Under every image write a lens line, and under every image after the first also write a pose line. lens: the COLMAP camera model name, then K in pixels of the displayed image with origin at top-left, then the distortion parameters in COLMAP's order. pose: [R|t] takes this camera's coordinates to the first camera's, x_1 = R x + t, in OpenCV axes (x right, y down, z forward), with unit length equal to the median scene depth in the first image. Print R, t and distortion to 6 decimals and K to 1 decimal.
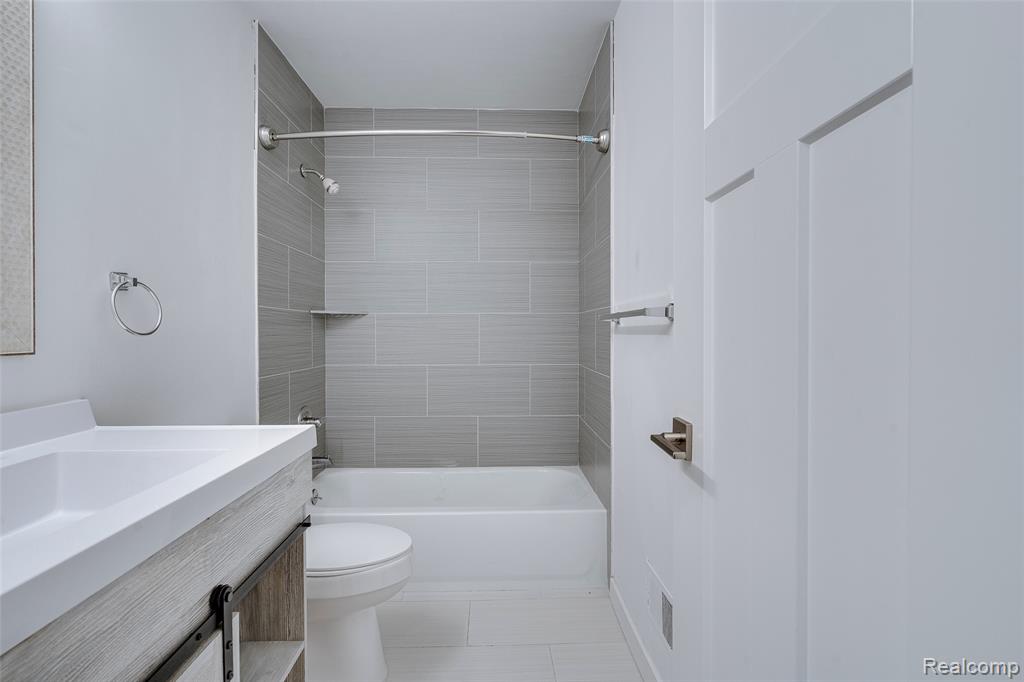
lens RADIAL K [[473.2, 0, 504.3], [0, 473.2, 338.4], [0, 0, 1]] dist [-0.002324, 0.000159]
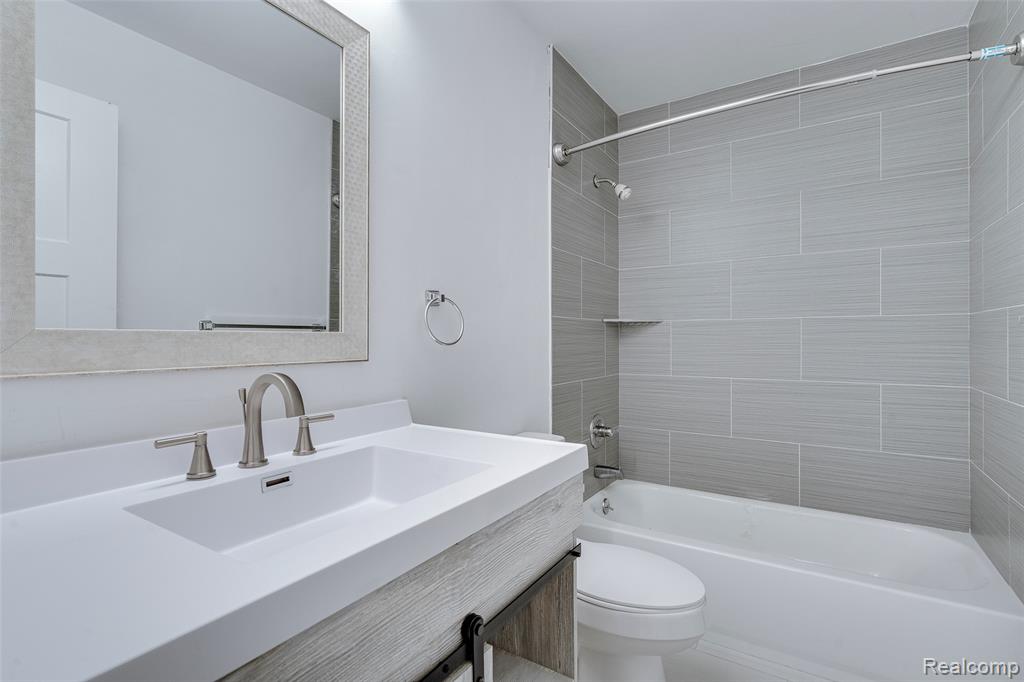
lens RADIAL K [[473.2, 0, 504.3], [0, 473.2, 338.4], [0, 0, 1]] dist [-0.002324, 0.000159]
pose [[0.816308, -0.000485, -0.577617, -0.003382], [-0.008457, 0.999882, -0.012792, -0.009769], [0.577556, 0.015327, 0.816208, 0.164379]]
